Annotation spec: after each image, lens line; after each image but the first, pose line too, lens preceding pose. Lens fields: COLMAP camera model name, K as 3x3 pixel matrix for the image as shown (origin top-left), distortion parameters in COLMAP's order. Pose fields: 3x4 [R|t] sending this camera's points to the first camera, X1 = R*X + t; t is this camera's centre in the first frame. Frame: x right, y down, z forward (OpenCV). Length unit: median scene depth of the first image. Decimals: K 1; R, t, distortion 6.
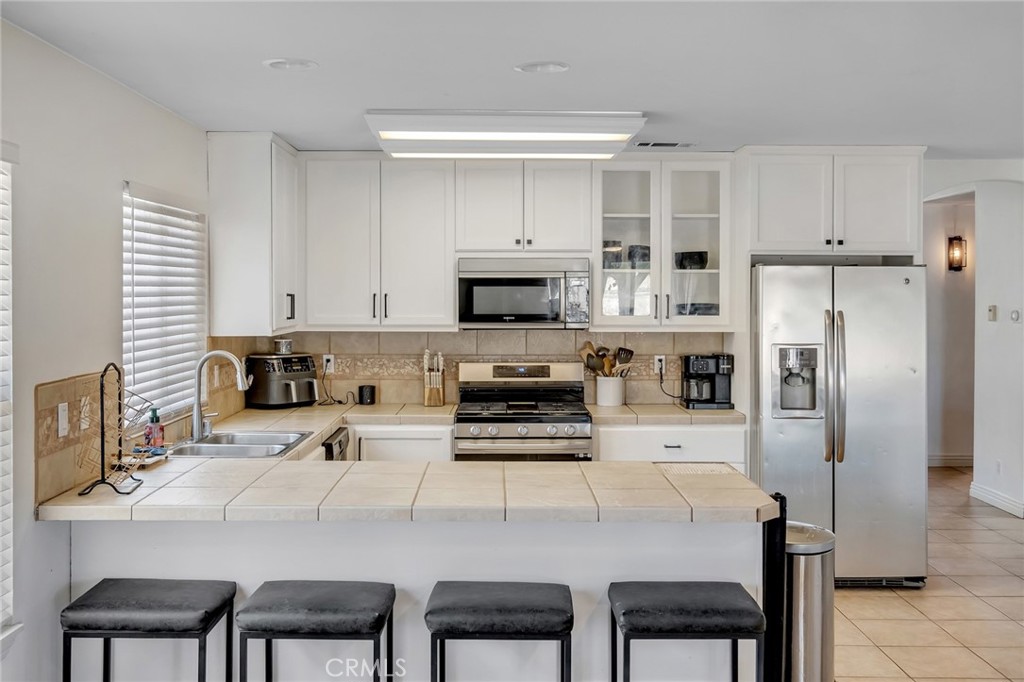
lens RADIAL K [[1095.2, 0, 502.6], [0, 1095.2, 299.0], [0, 0, 1]] dist [-0.007282, 0.000000]
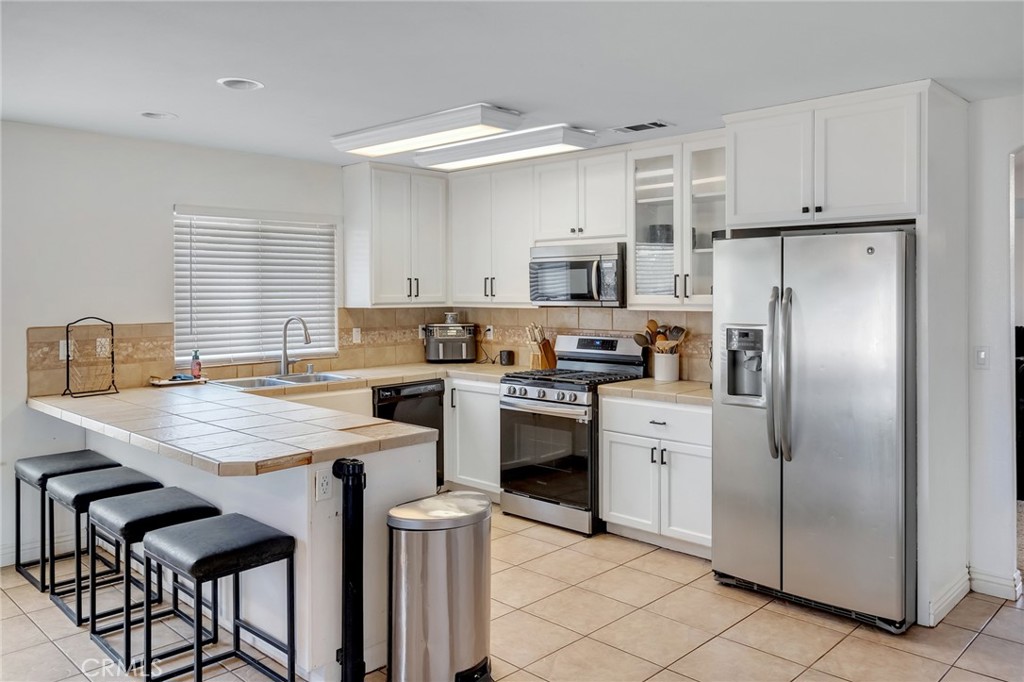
lens RADIAL K [[782.3, 0, 512.0], [0, 782.3, 293.0], [0, 0, 1]] dist [-0.006210, -0.017235]
pose [[0.716490, -0.002445, -0.697593, 0.544006], [-0.000183, 0.999993, -0.003694, 0.016347], [0.697598, 0.002775, 0.716484, 0.370909]]
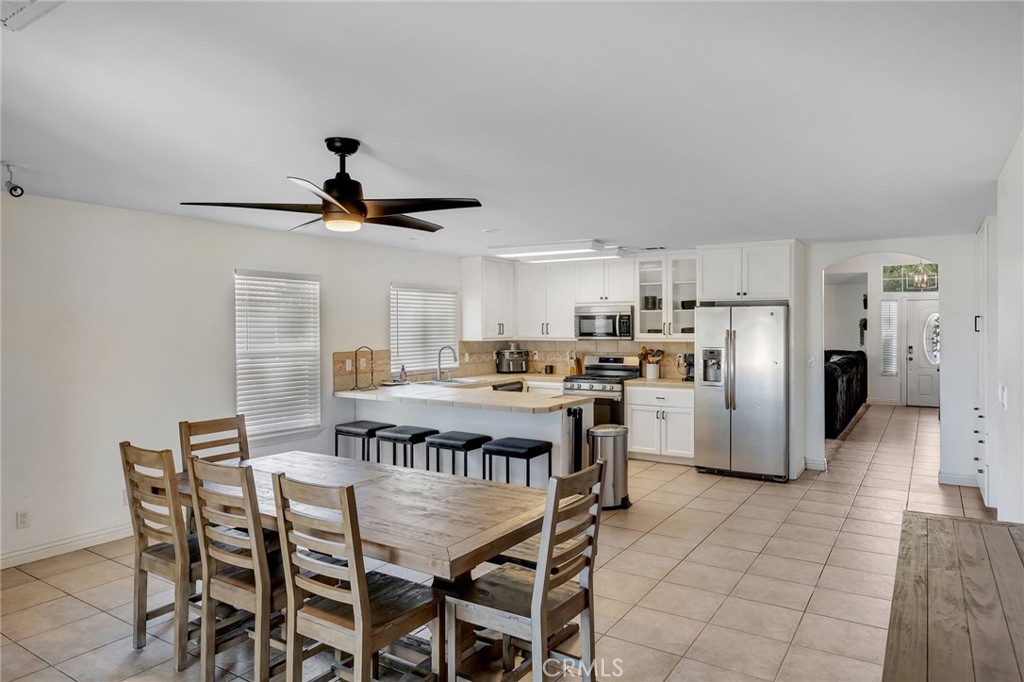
lens RADIAL K [[642.1, 0, 512.7], [0, 642.1, 332.8], [0, 0, 1]] dist [-0.049478, 0.001174]
pose [[0.835023, 0.000266, -0.550215, 0.554582], [0.001224, 0.999997, 0.002341, 0.011210], [0.550214, -0.002628, 0.835019, -0.124973]]
